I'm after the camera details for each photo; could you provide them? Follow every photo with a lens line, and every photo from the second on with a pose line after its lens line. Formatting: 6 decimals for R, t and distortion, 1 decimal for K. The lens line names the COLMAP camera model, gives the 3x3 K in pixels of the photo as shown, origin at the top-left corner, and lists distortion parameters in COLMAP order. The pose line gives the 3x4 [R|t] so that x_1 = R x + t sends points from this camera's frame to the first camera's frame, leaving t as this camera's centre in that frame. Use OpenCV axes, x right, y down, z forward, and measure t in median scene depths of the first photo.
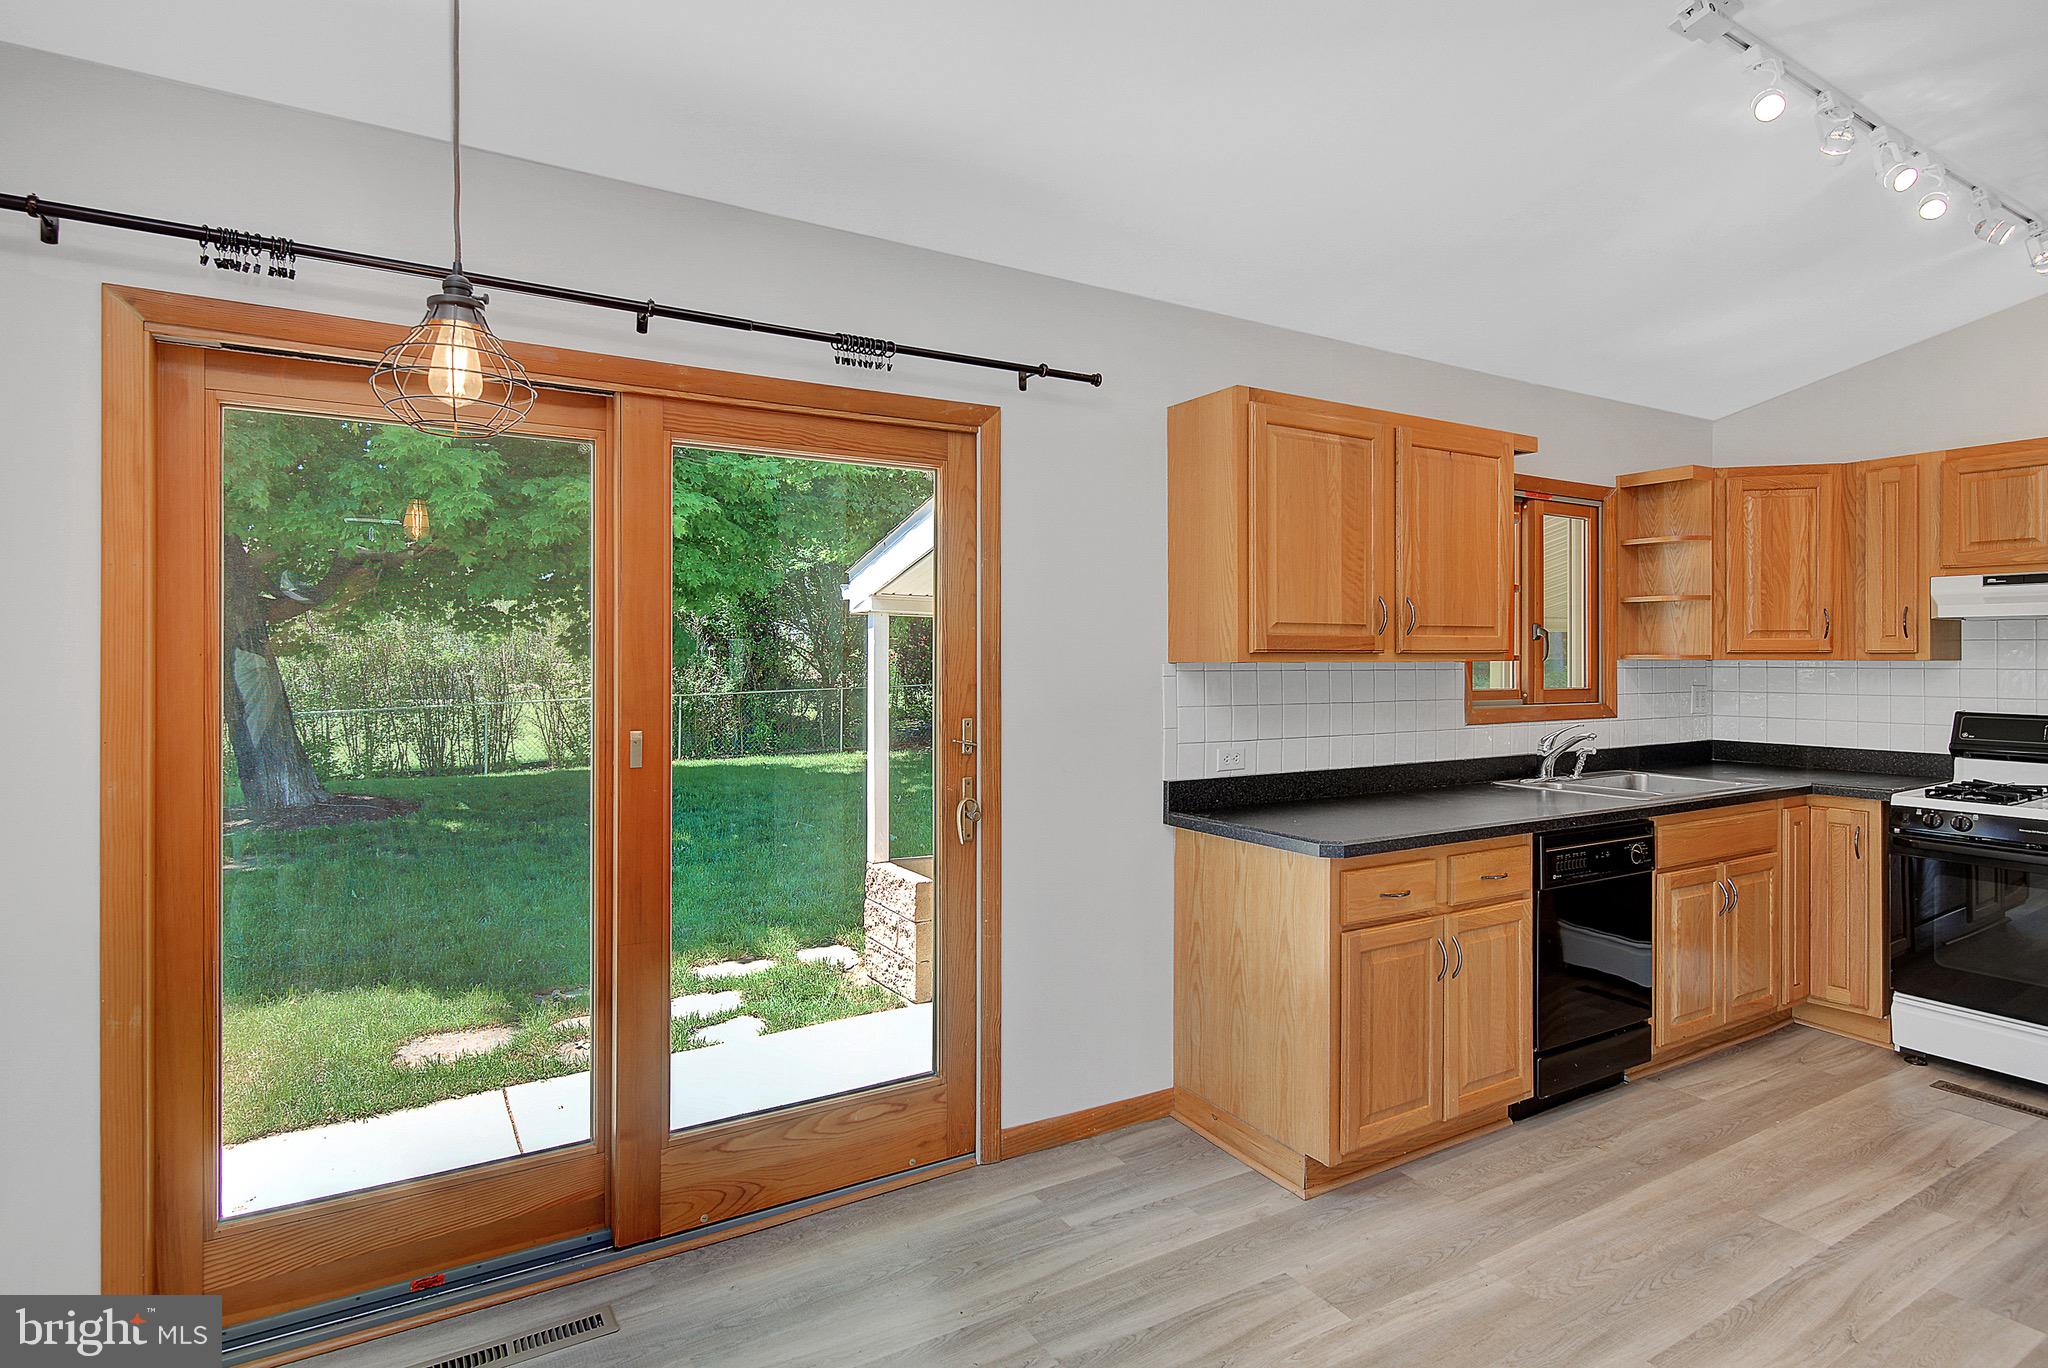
lens RADIAL K [[1065.0, 0, 1018.2], [0, 1065.0, 656.4], [0, 0, 1]] dist [0.004924, -0.003326]
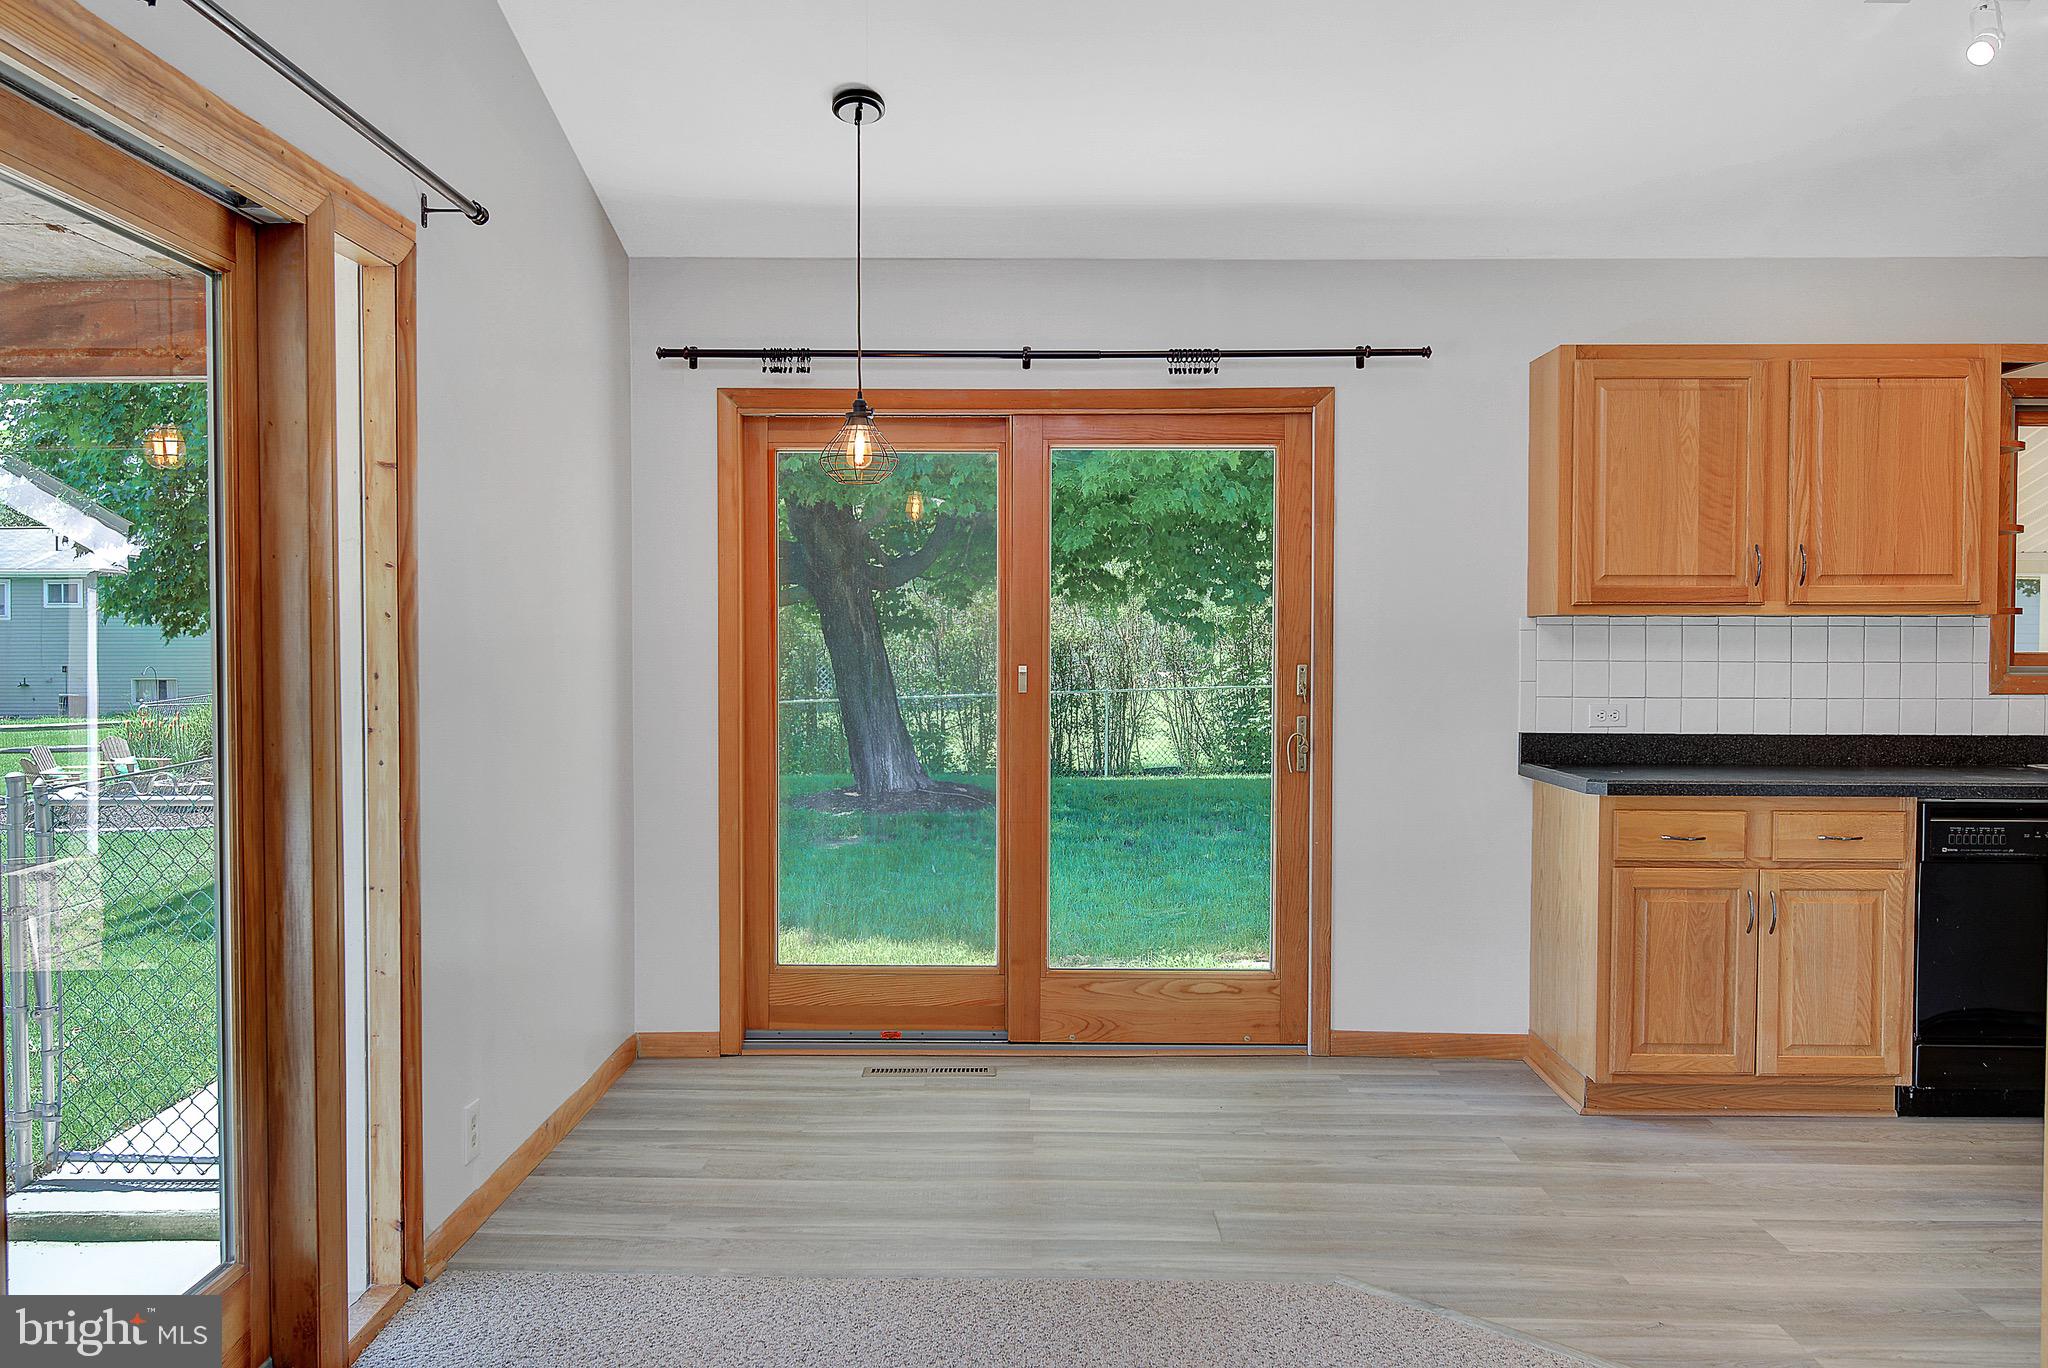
lens RADIAL K [[1662.8, 0, 1020.1], [0, 1662.8, 691.4], [0, 0, 1]] dist [0.017450, -0.017977]
pose [[0.854353, 0.017020, -0.519415, 0.507222], [-0.000571, 0.999494, 0.031813, 0.024628], [0.519694, -0.026883, 0.853930, -0.554448]]
